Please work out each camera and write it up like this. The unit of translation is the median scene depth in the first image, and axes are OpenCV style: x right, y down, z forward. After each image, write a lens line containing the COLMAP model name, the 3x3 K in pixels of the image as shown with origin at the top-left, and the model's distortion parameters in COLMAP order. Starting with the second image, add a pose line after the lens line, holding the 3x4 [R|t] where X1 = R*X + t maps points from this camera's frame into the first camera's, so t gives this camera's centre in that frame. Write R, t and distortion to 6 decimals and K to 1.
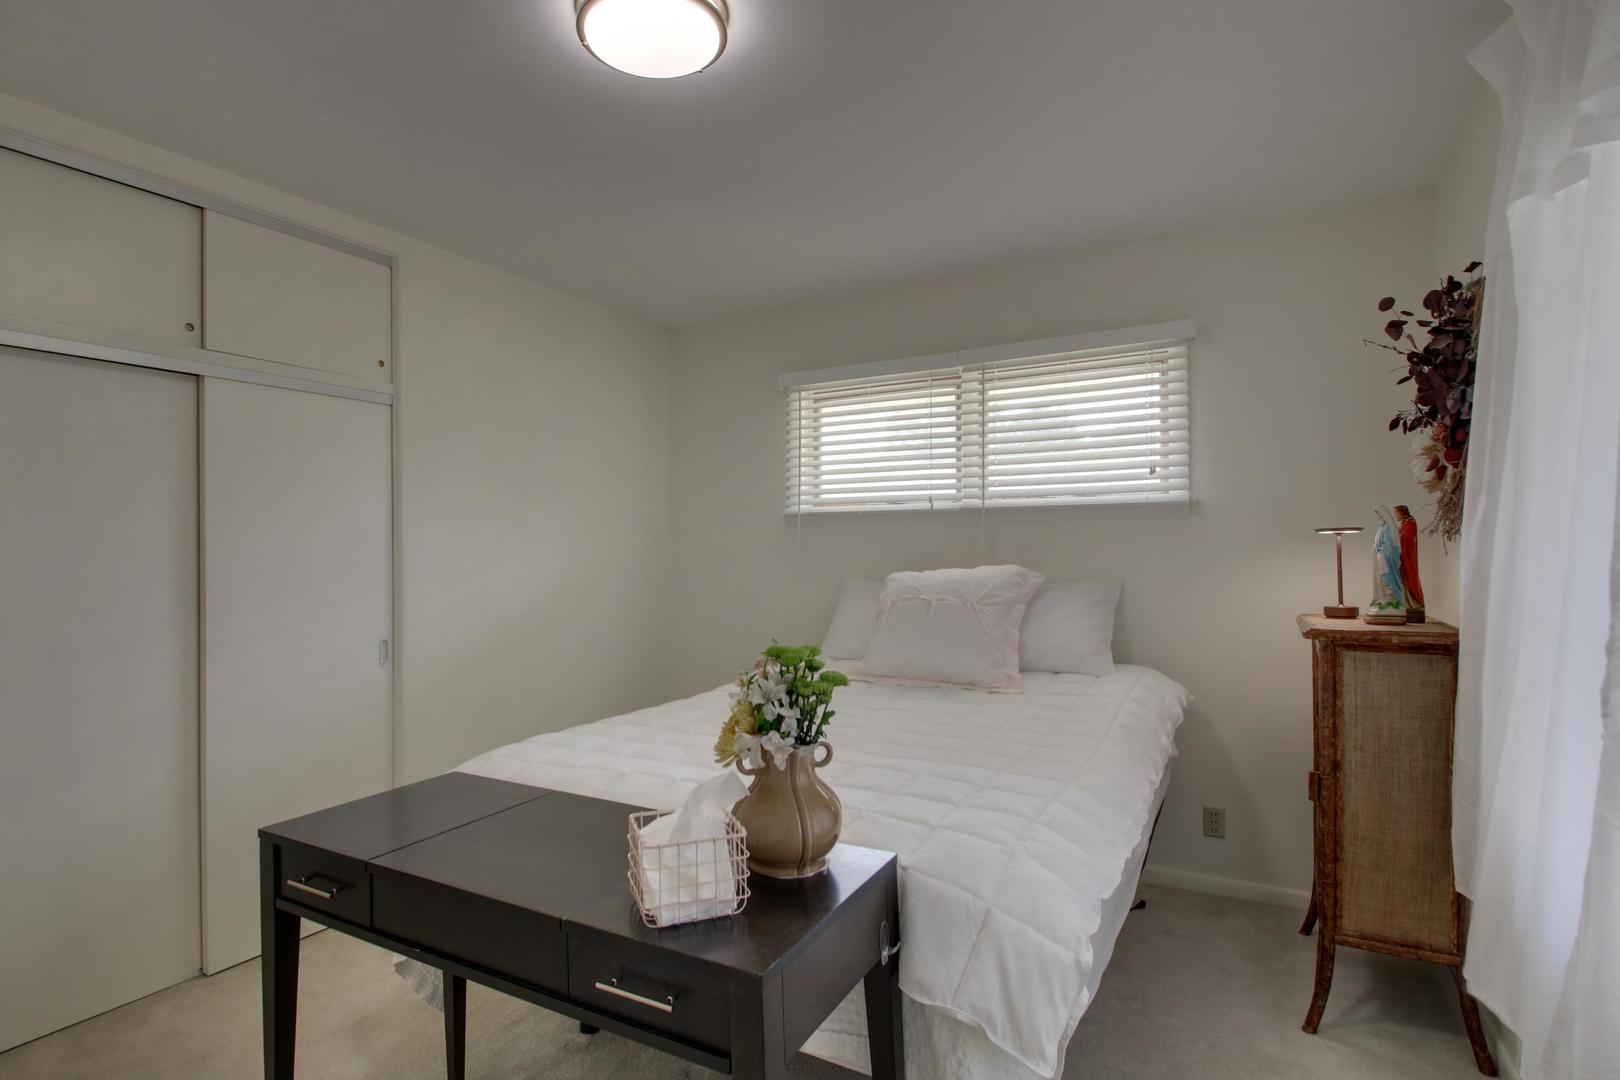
lens RADIAL K [[821.1, 0, 787.4], [0, 821.1, 548.3], [0, 0, 1]] dist [0.022492, 0.000193]
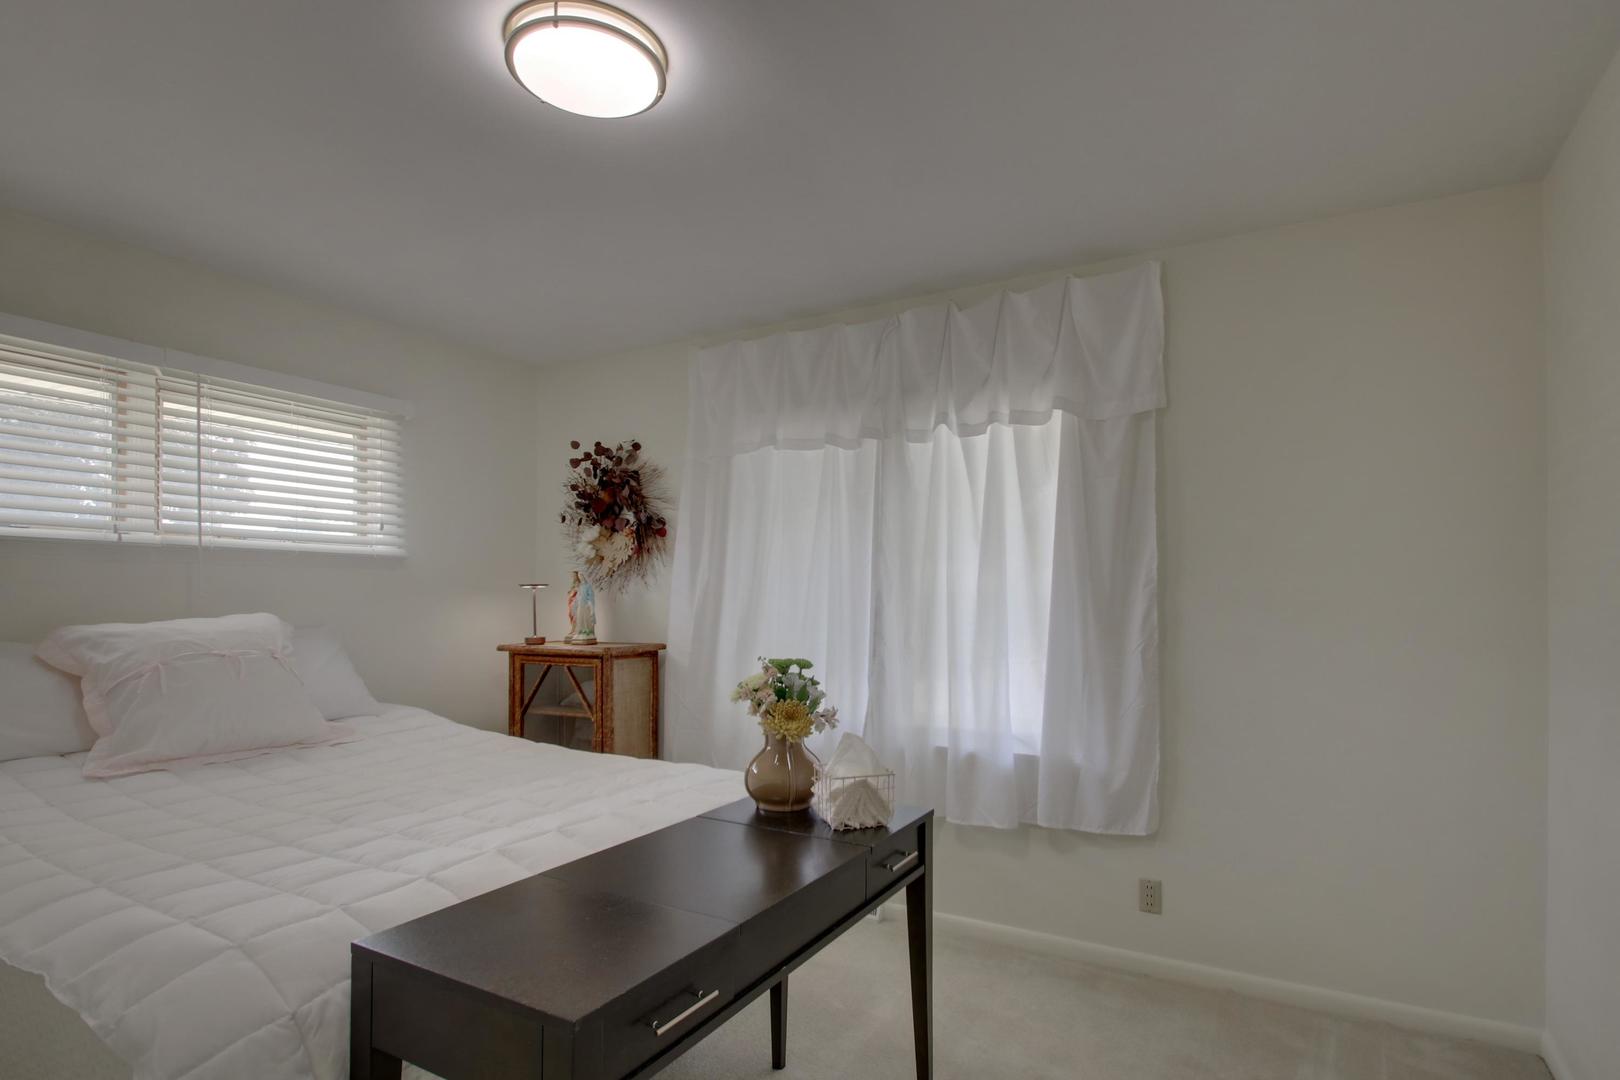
lens RADIAL K [[821.1, 0, 787.4], [0, 821.1, 548.3], [0, 0, 1]] dist [0.022492, 0.000193]
pose [[0.026771, 0.067784, 0.997341, -0.722714], [-0.010503, 0.997662, -0.067524, 0.005548], [-0.999586, -0.008667, 0.027420, 0.452324]]
